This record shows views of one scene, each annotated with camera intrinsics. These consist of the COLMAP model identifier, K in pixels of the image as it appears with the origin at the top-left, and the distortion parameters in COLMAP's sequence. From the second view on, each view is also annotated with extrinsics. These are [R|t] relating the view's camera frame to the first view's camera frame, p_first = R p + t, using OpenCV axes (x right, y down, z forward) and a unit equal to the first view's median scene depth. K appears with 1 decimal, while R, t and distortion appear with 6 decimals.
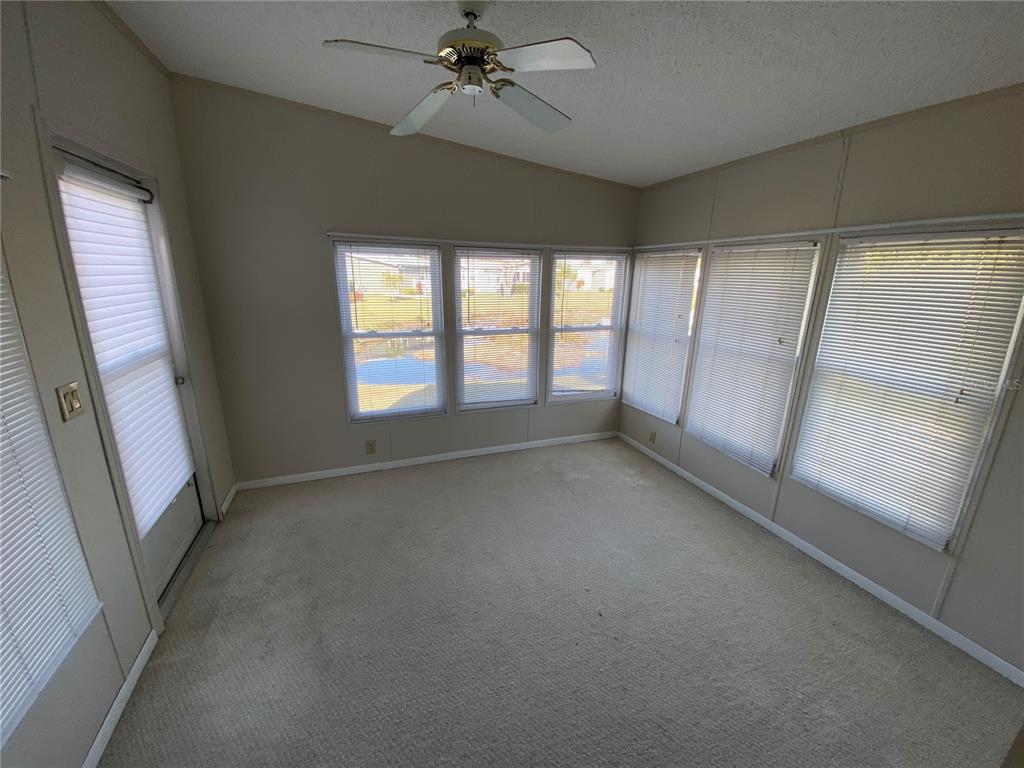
lens RADIAL K [[413.4, 0, 512.0], [0, 413.4, 384.0], [0, 0, 1]] dist [-0.000006, -0.000056]
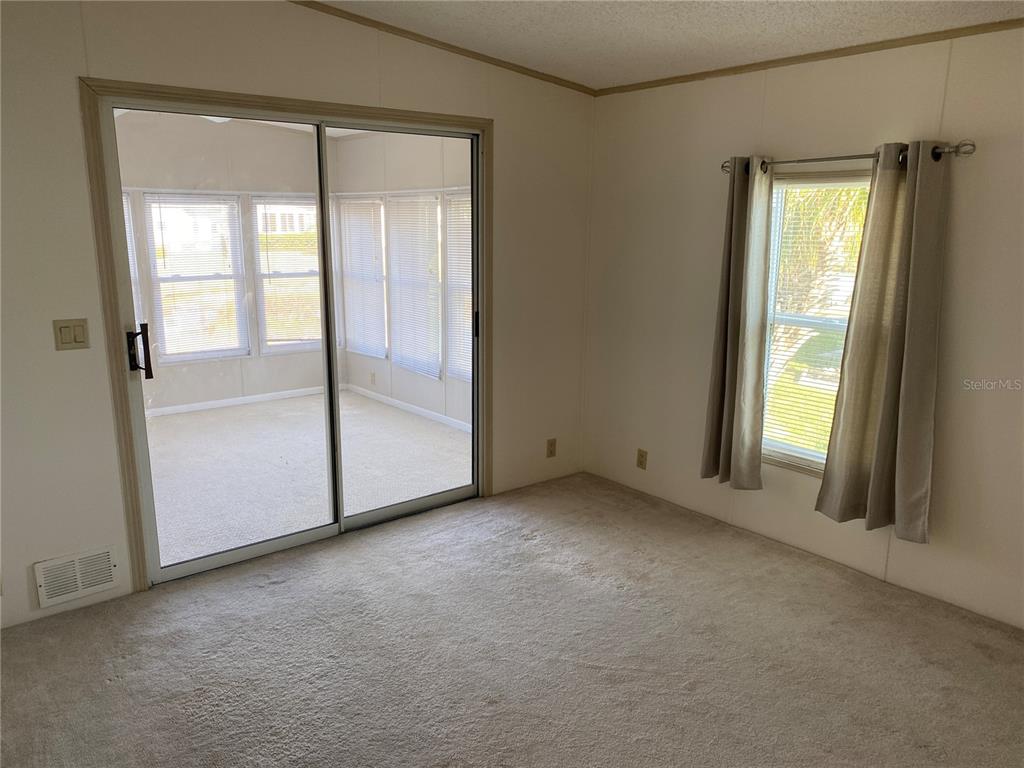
lens RADIAL K [[730.3, 0, 512.0], [0, 730.3, 384.0], [0, 0, 1]] dist [0.019807, -0.001047]
pose [[0.943399, -0.074578, 0.323166, 0.085788], [0.086633, 0.995973, -0.023059, 0.227475], [-0.320145, 0.049751, 0.946061, -0.863370]]
